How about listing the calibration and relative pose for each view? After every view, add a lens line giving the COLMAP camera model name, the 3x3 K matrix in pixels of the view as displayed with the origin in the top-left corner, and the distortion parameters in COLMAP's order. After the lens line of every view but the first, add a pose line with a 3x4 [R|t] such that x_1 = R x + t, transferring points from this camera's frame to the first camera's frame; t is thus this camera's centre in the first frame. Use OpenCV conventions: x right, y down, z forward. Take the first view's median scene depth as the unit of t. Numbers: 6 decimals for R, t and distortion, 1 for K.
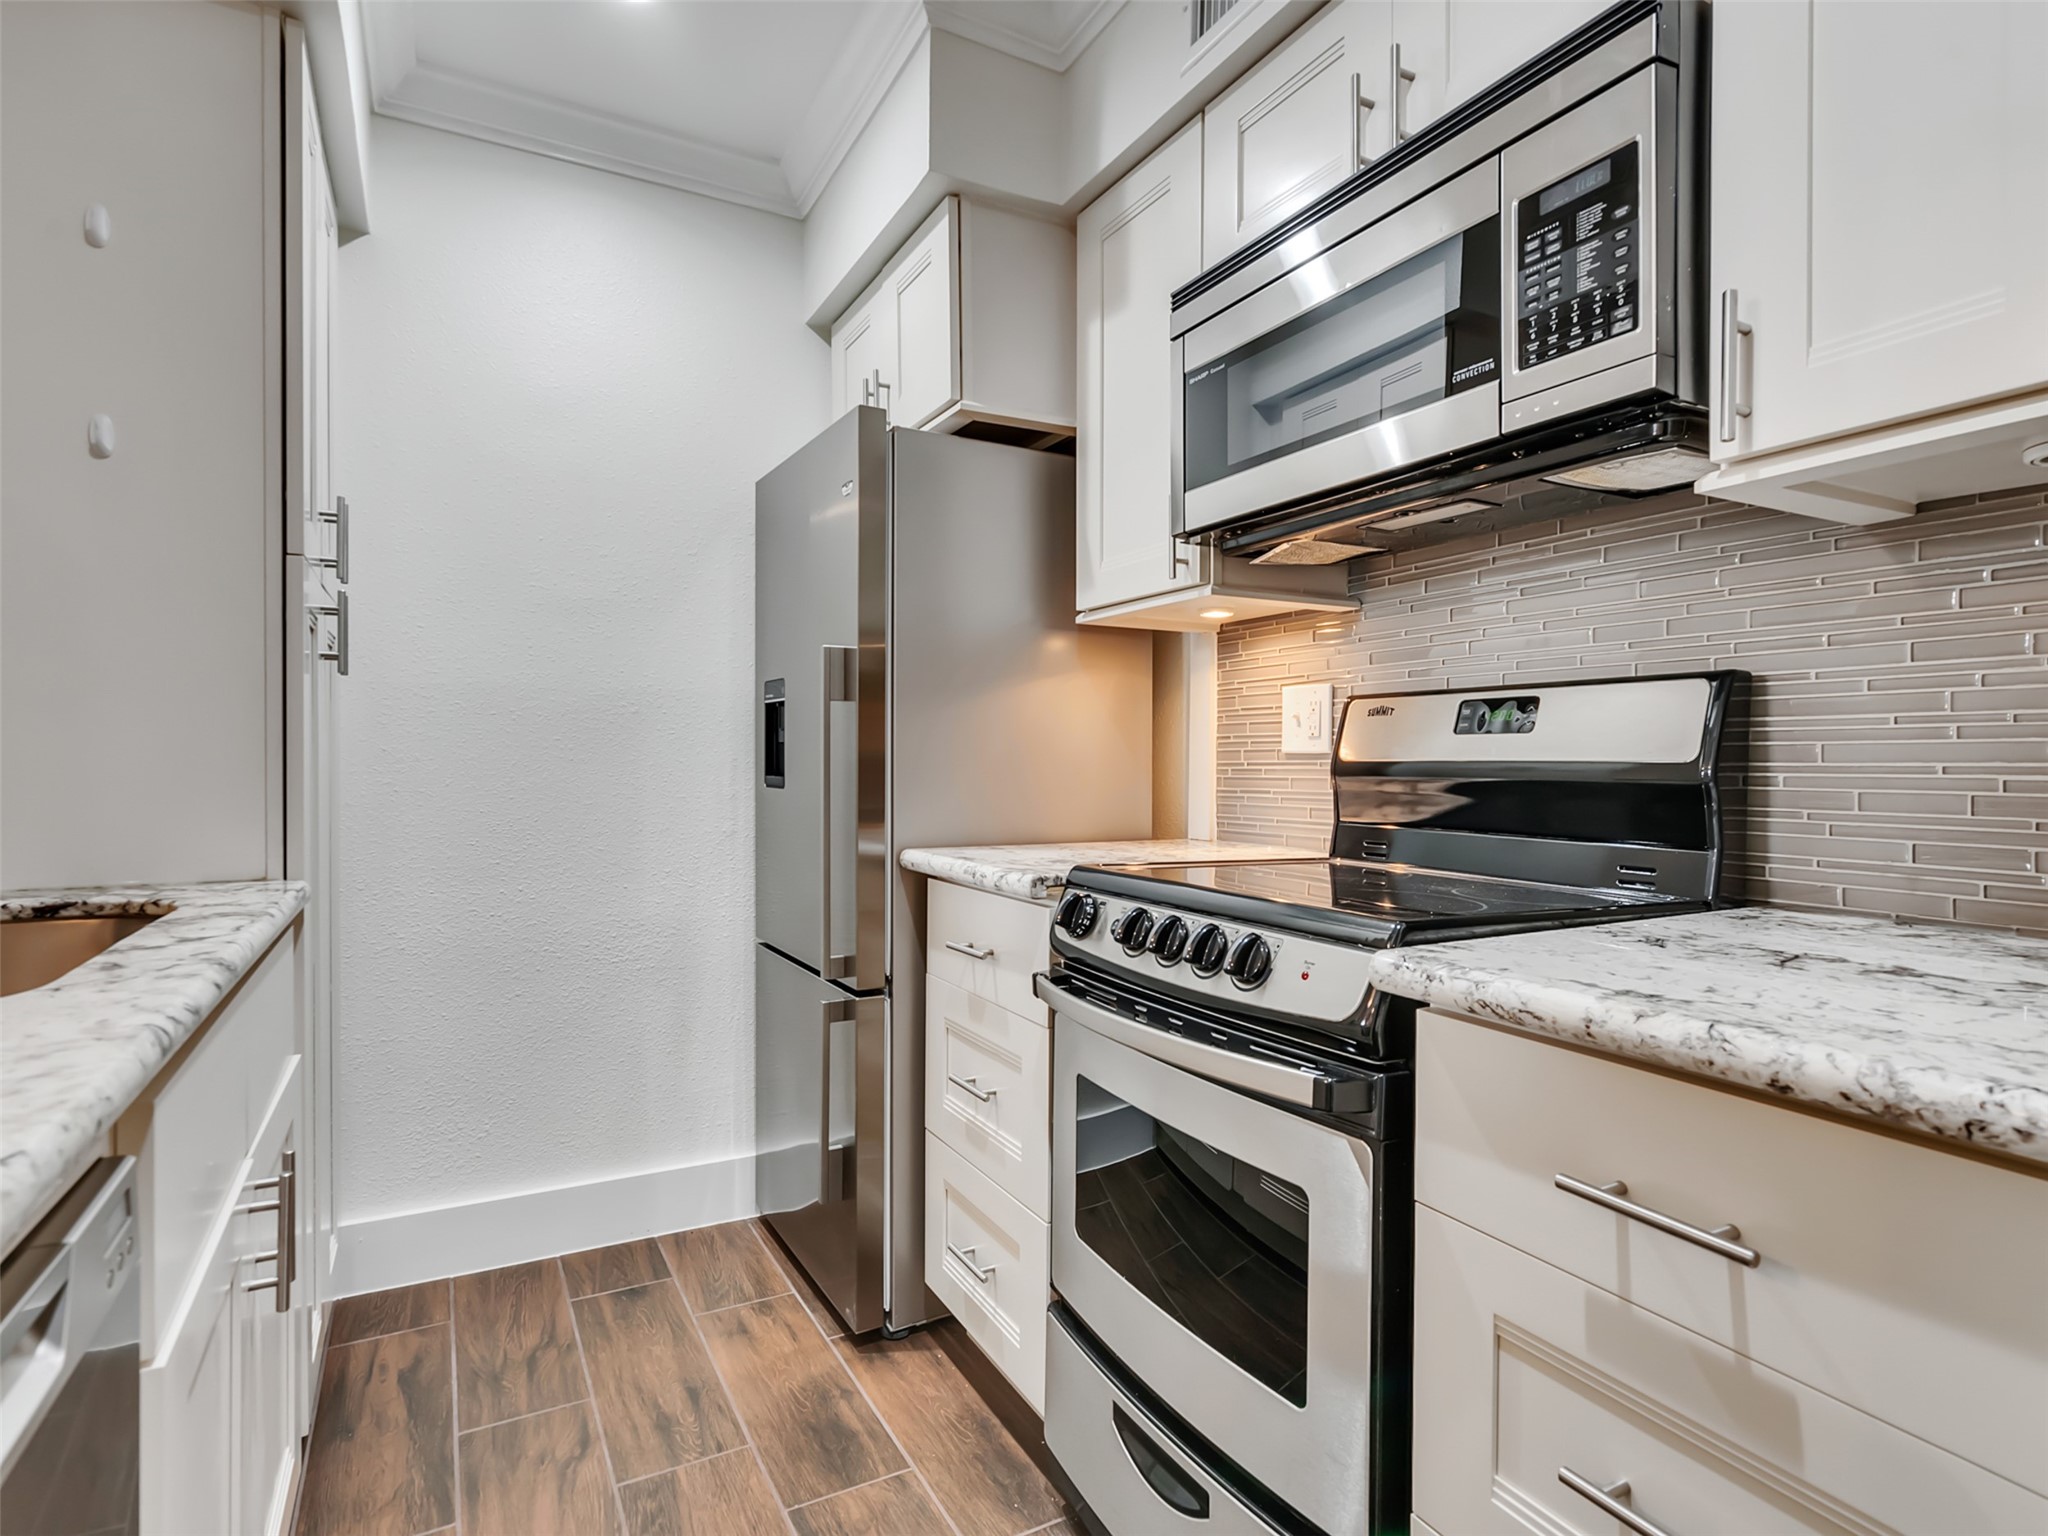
lens RADIAL K [[1053.0, 0, 1008.9], [0, 1053.0, 764.8], [0, 0, 1]] dist [-0.005643, 0.004410]
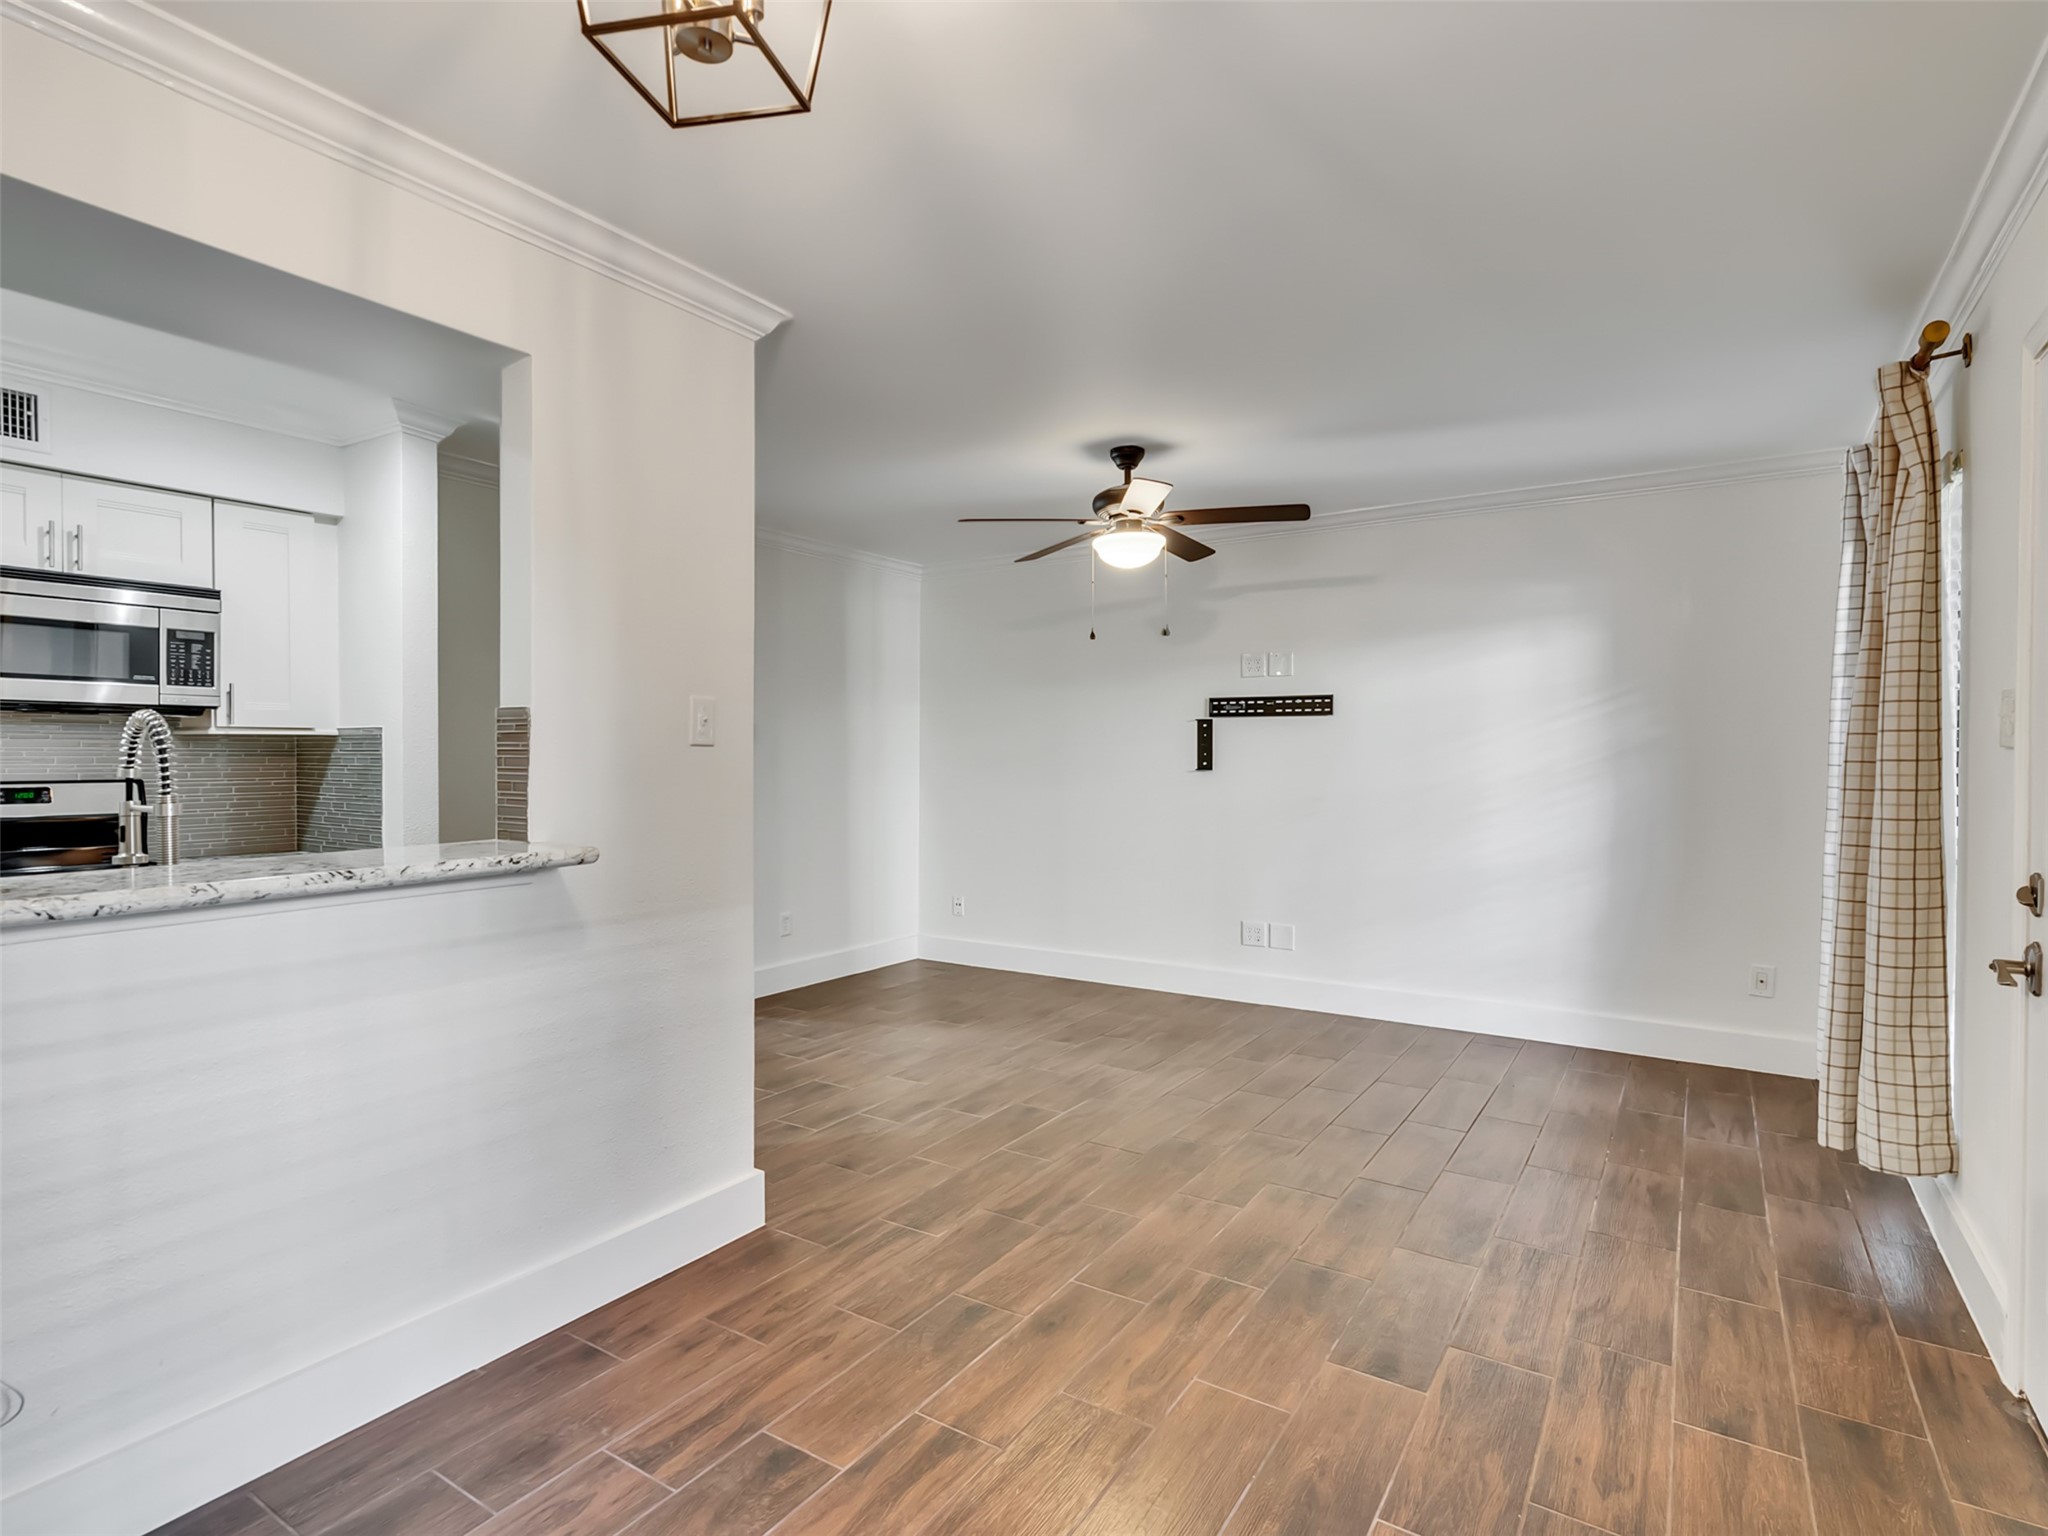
lens RADIAL K [[1053.0, 0, 1010.1], [0, 1053.0, 768.4], [0, 0, 1]] dist [-0.005643, 0.004410]
pose [[-0.473163, -0.015277, 0.880842, -2.047575], [0.002397, 0.999824, 0.018628, -0.116746], [-0.880971, 0.010926, -0.473043, 0.188607]]
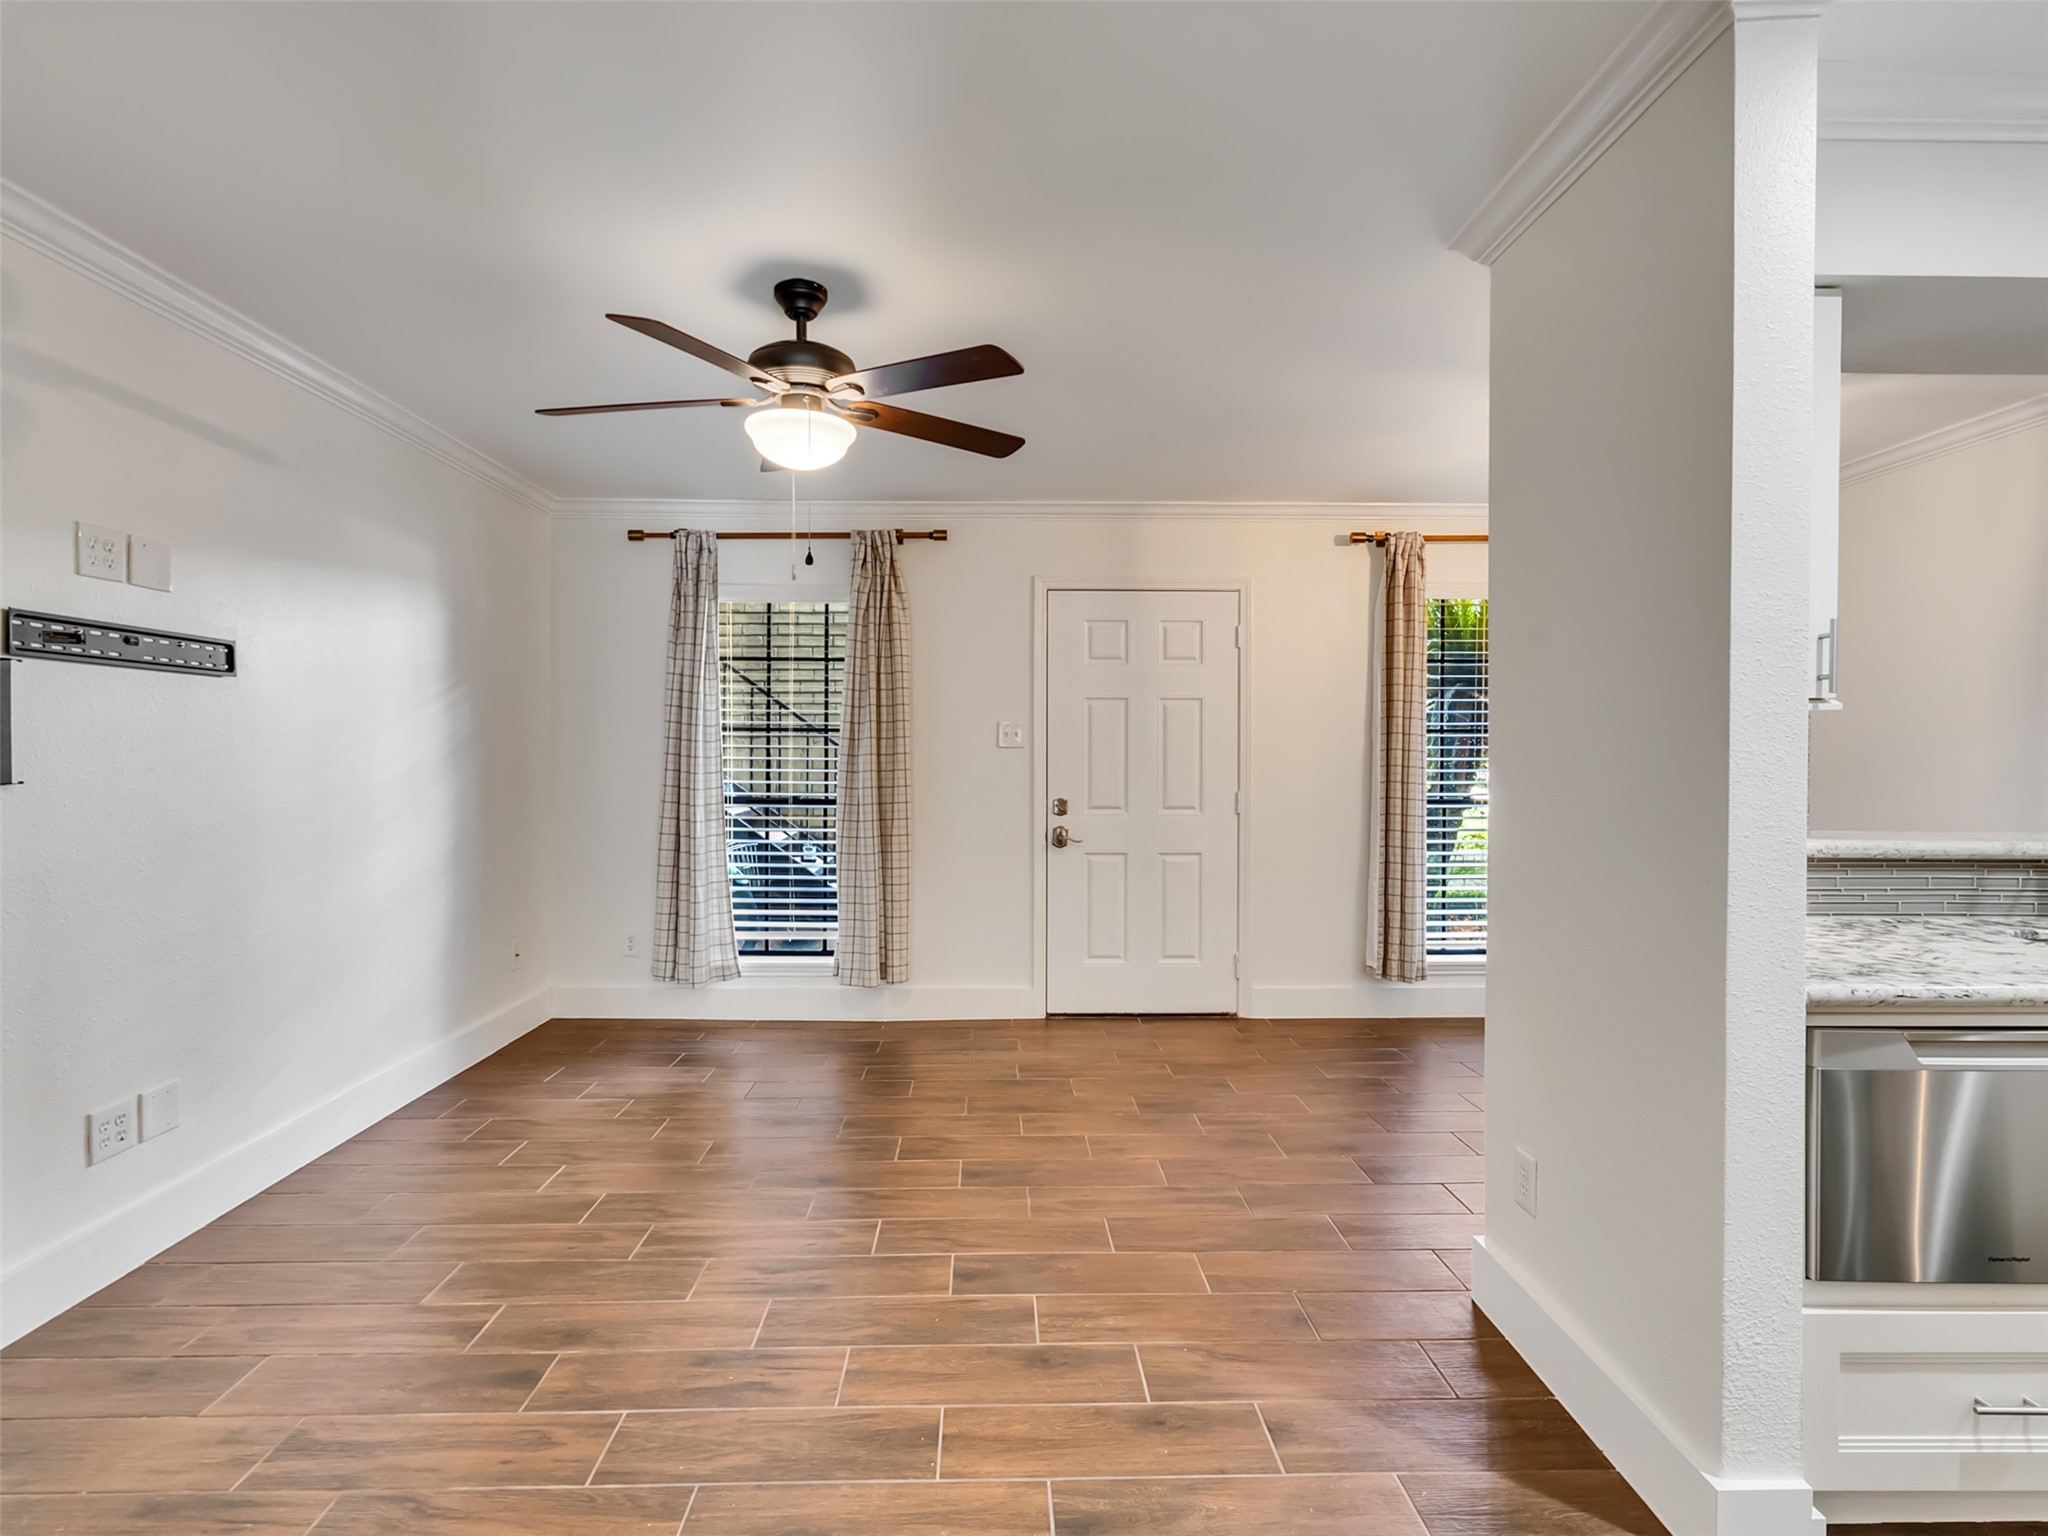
lens RADIAL K [[1053.0, 0, 1012.0], [0, 1053.0, 769.4], [0, 0, 1]] dist [-0.005643, 0.004410]
pose [[-0.455824, 0.009917, -0.890015, 0.990444], [-0.008739, 0.999840, 0.015617, -0.100175], [0.890027, 0.014896, -0.455664, -0.144960]]
